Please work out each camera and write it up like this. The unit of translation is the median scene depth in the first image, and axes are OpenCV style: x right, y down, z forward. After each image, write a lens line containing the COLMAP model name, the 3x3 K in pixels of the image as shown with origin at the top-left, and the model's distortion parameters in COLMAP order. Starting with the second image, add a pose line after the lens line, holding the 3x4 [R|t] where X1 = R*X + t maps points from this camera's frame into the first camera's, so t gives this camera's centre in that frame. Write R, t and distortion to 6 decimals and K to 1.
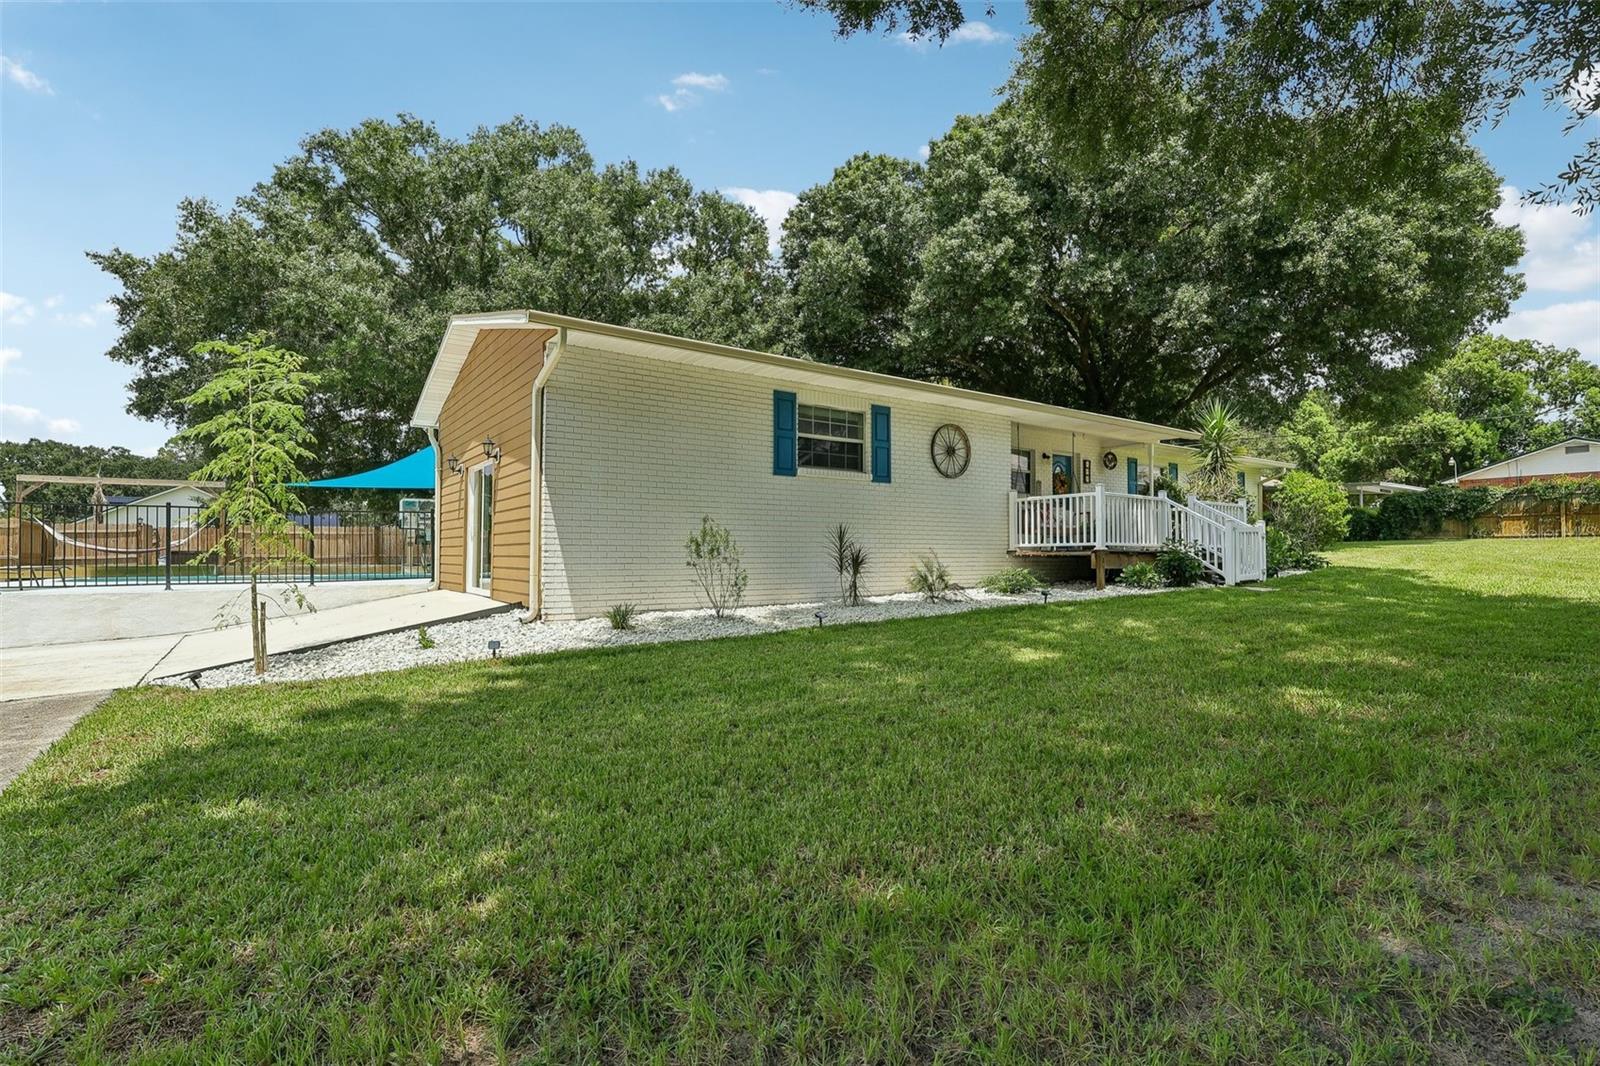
lens RADIAL K [[752.7, 0, 800.0], [0, 752.7, 533.0], [0, 0, 1]] dist [-0.001343, -0.000032]
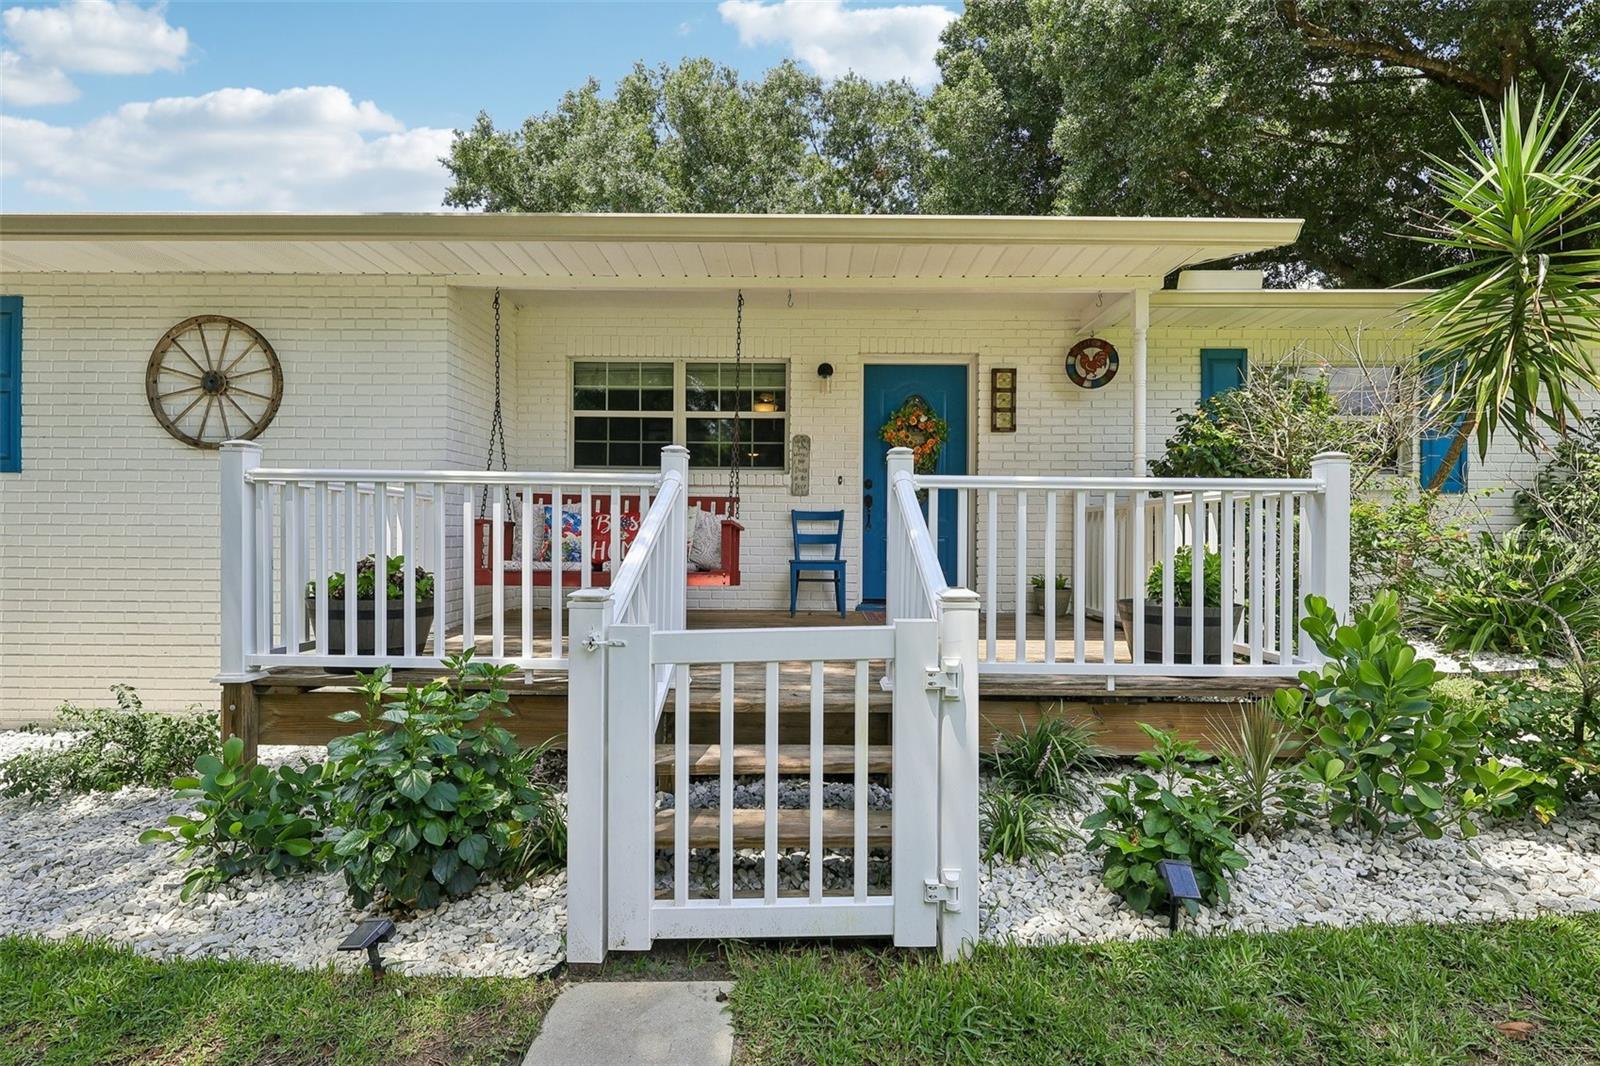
lens RADIAL K [[740.1, 0, 800.0], [0, 740.1, 533.0], [0, 0, 1]] dist [-0.000513, -0.000071]
pose [[0.781988, -0.002149, -0.623290, 0.534654], [0.005755, 0.999976, 0.003772, -0.019004], [0.623267, -0.006537, 0.781982, 0.661785]]
